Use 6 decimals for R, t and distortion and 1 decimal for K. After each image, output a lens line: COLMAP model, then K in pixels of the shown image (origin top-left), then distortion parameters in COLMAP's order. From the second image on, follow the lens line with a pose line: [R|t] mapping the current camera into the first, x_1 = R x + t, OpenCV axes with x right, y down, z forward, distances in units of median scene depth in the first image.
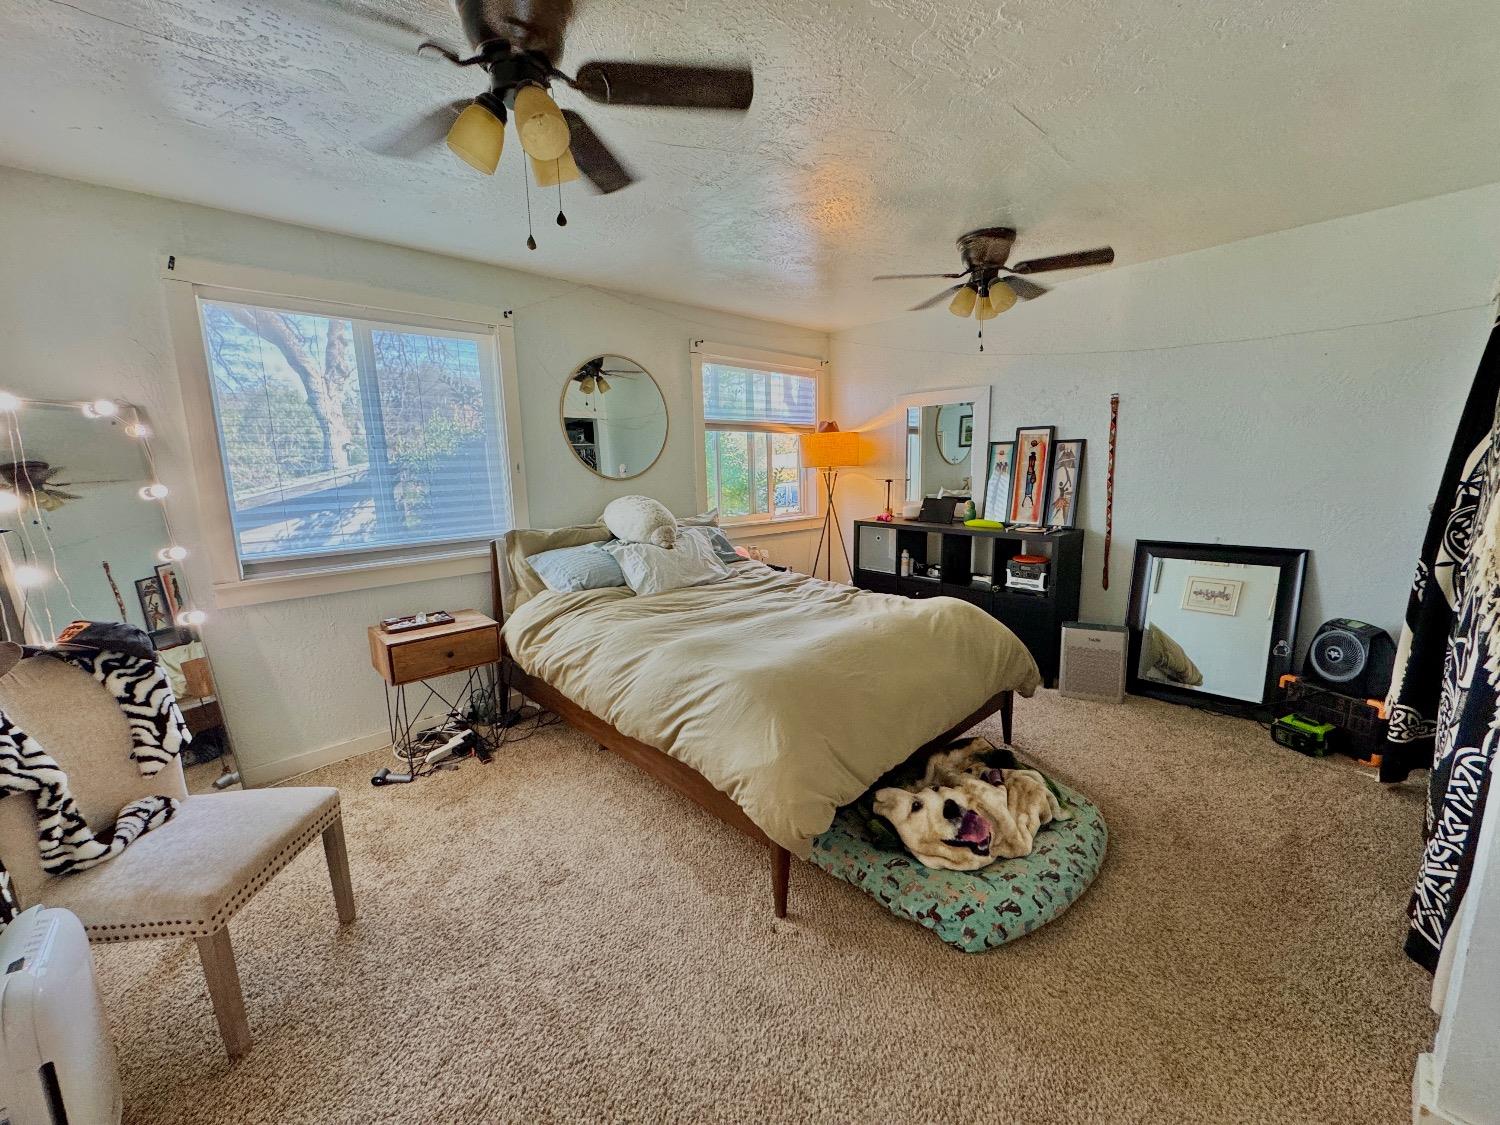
lens RADIAL K [[599.2, 0, 750.0], [0, 599.2, 562.5], [0, 0, 1]] dist [0.000429, 0.000170]
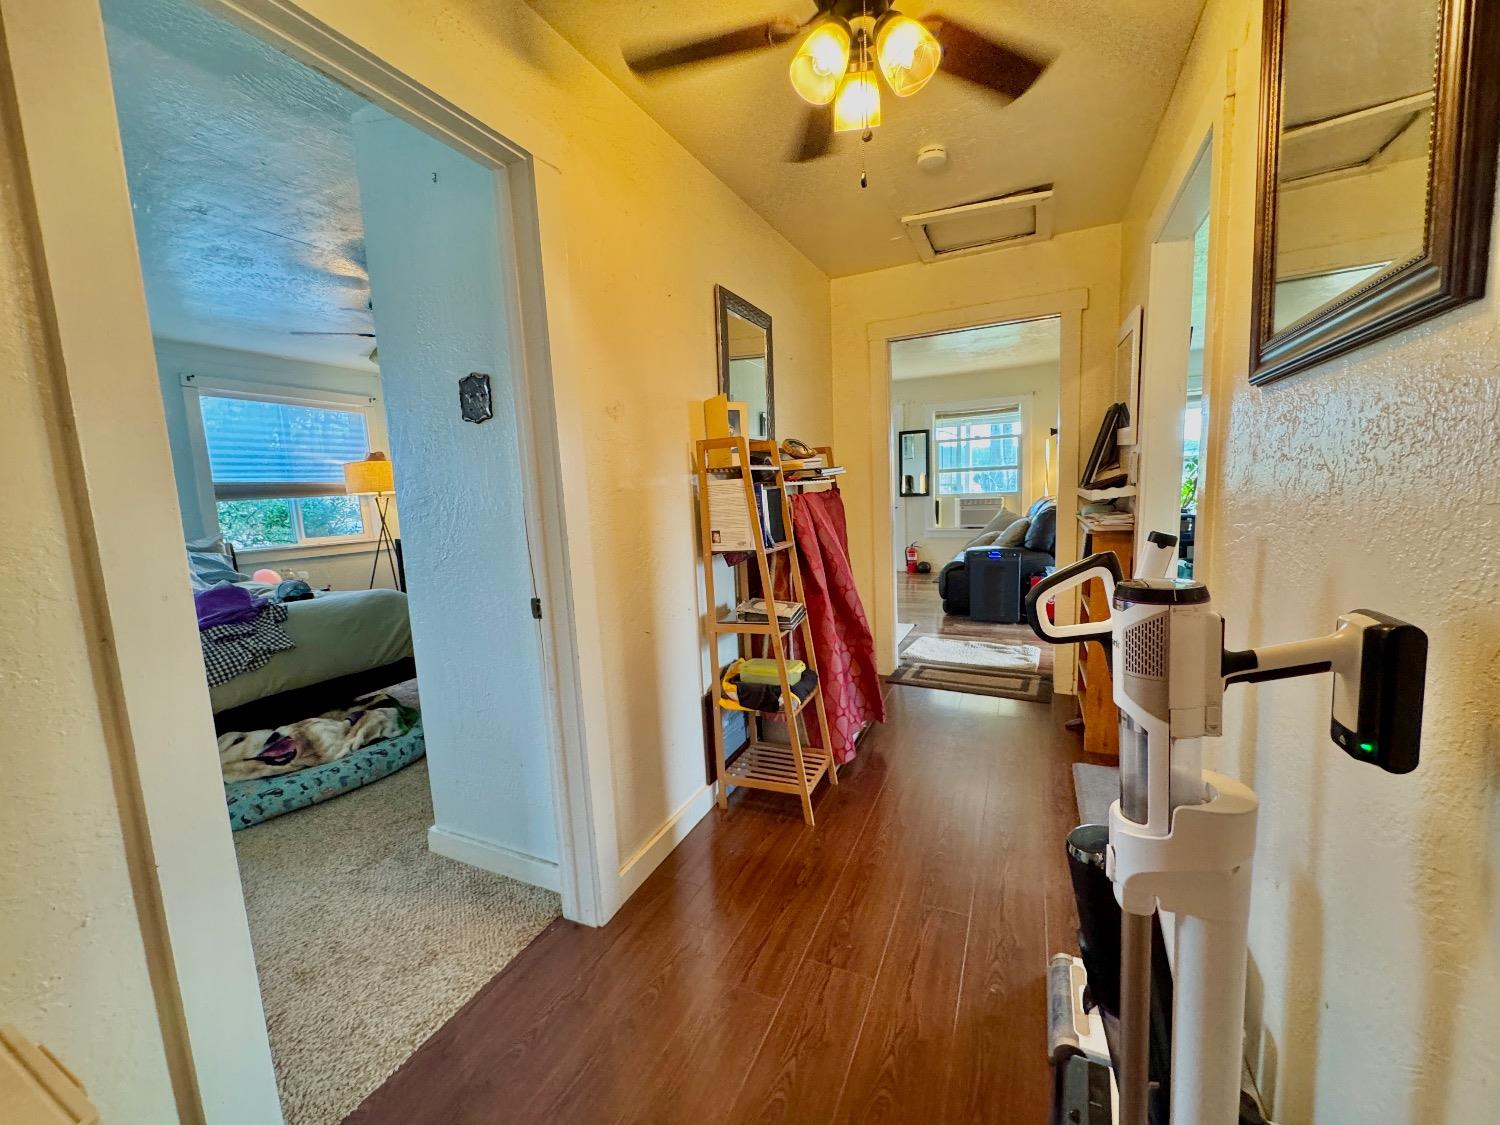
lens RADIAL K [[599.2, 0, 750.0], [0, 599.2, 562.5], [0, 0, 1]] dist [0.000429, 0.000170]
pose [[0.933470, -0.068399, 0.352073, 0.862202], [0.088280, 0.995264, -0.040705, 0.171479], [-0.347621, 0.069078, 0.935087, -0.601872]]
